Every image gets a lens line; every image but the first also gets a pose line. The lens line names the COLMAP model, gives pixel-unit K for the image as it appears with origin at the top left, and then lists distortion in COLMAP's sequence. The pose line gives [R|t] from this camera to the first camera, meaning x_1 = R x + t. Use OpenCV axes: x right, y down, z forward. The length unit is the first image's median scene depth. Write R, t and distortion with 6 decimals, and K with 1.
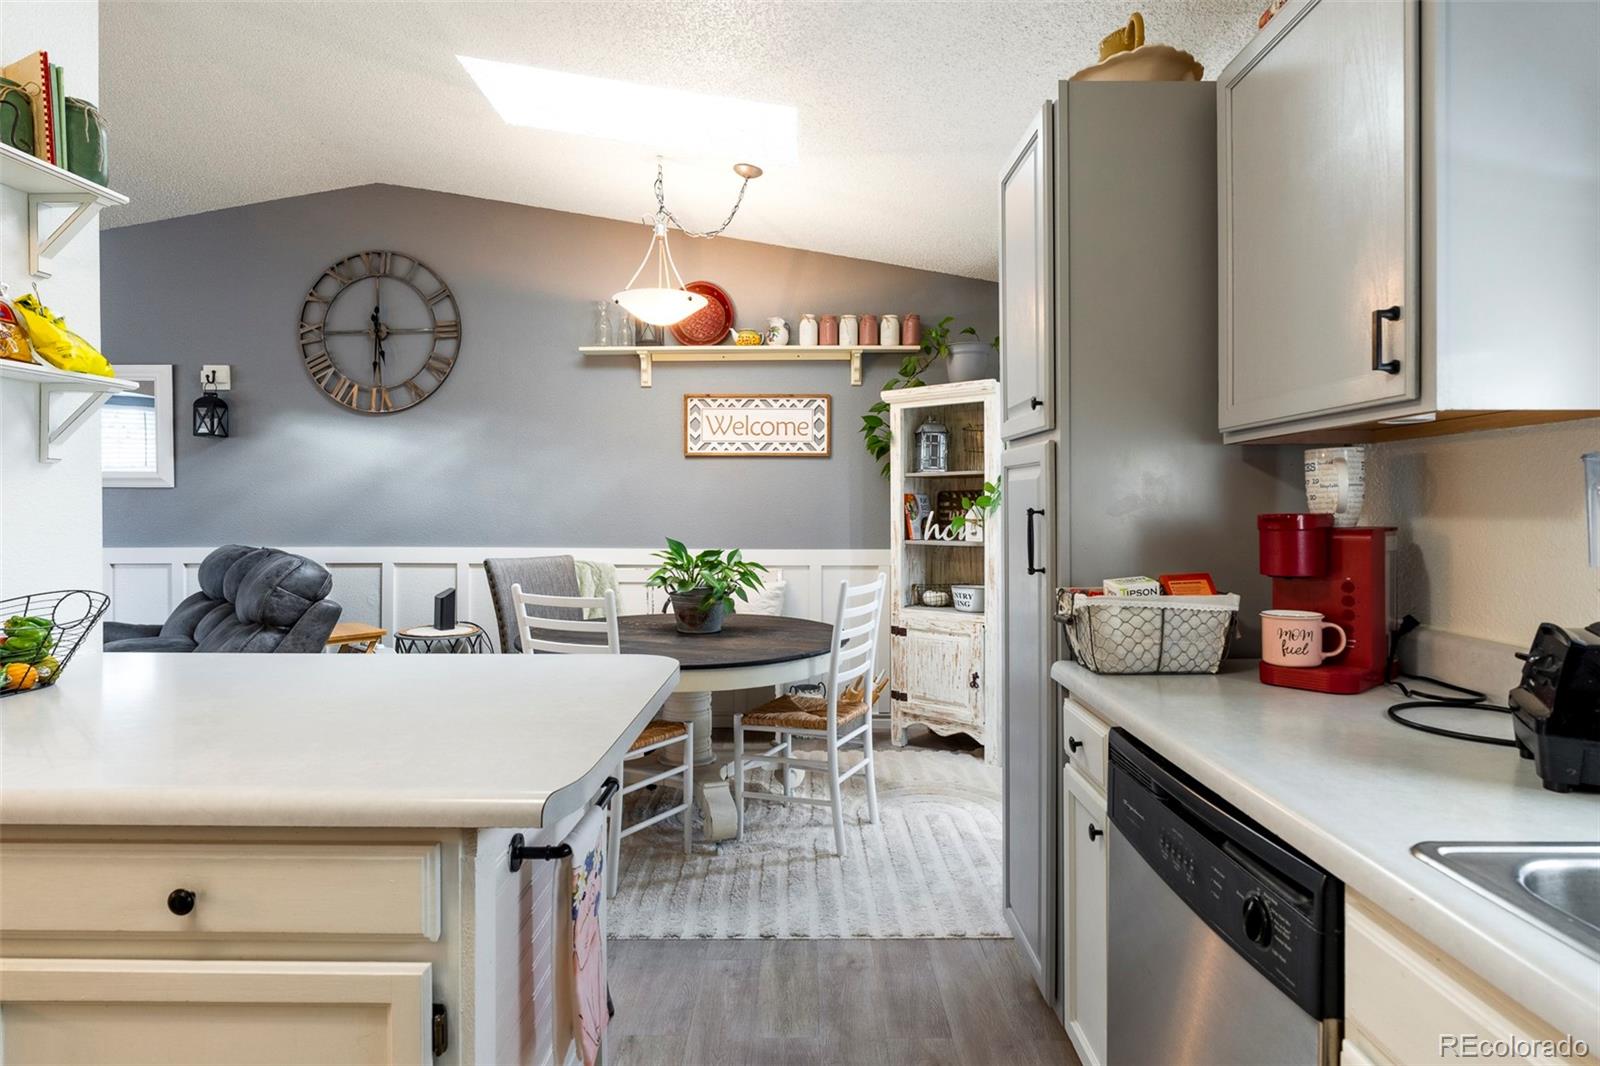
lens RADIAL K [[883.3, 0, 802.9], [0, 883.3, 505.2], [0, 0, 1]] dist [-0.001175, 0.000044]
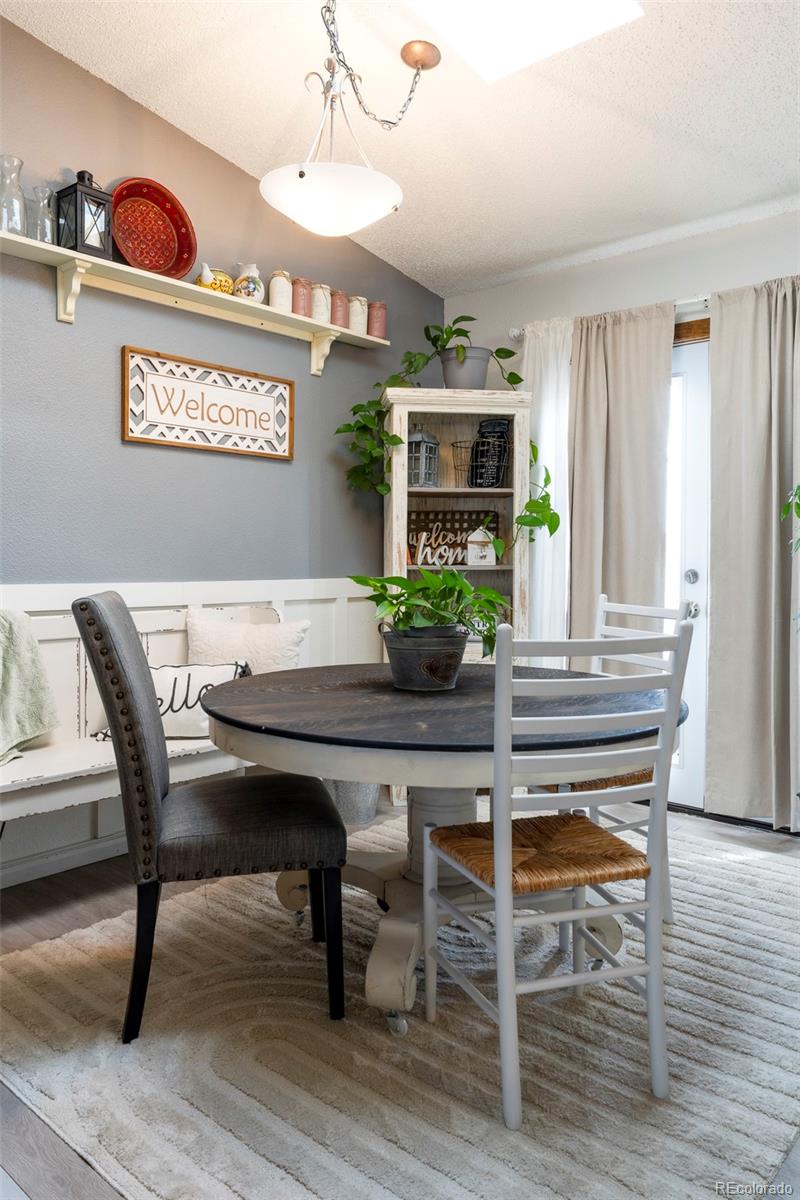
lens RADIAL K [[868.6, 0, 400.0], [0, 868.6, 600.0], [0, 0, 1]] dist [0.003313, -0.000070]
pose [[0.650946, -0.031038, 0.758489, -0.499647], [-0.008777, 0.998789, 0.048404, 0.030785], [-0.759074, -0.038165, 0.649885, 0.415644]]
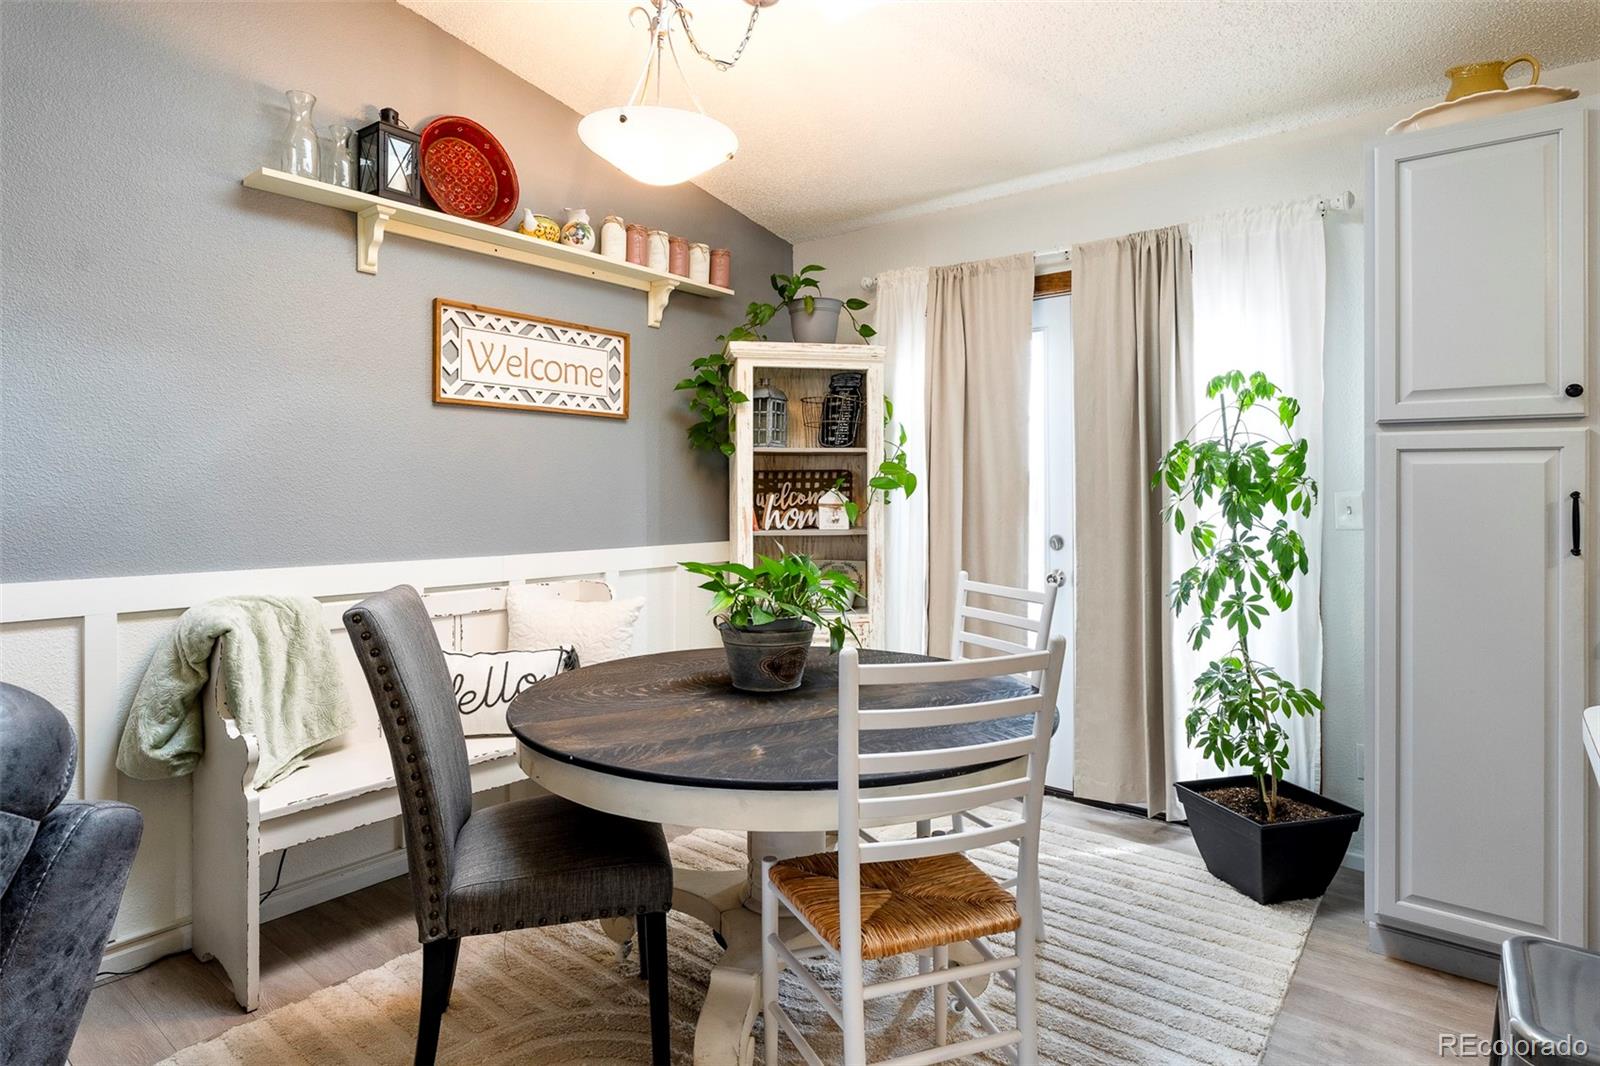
lens RADIAL K [[883.3, 0, 802.9], [0, 883.3, 505.2], [0, 0, 1]] dist [-0.001175, 0.000044]
pose [[0.612472, -0.008468, 0.790447, -0.456397], [-0.004504, 0.999889, 0.014202, 0.004593], [-0.790480, -0.012259, 0.612366, 0.437918]]
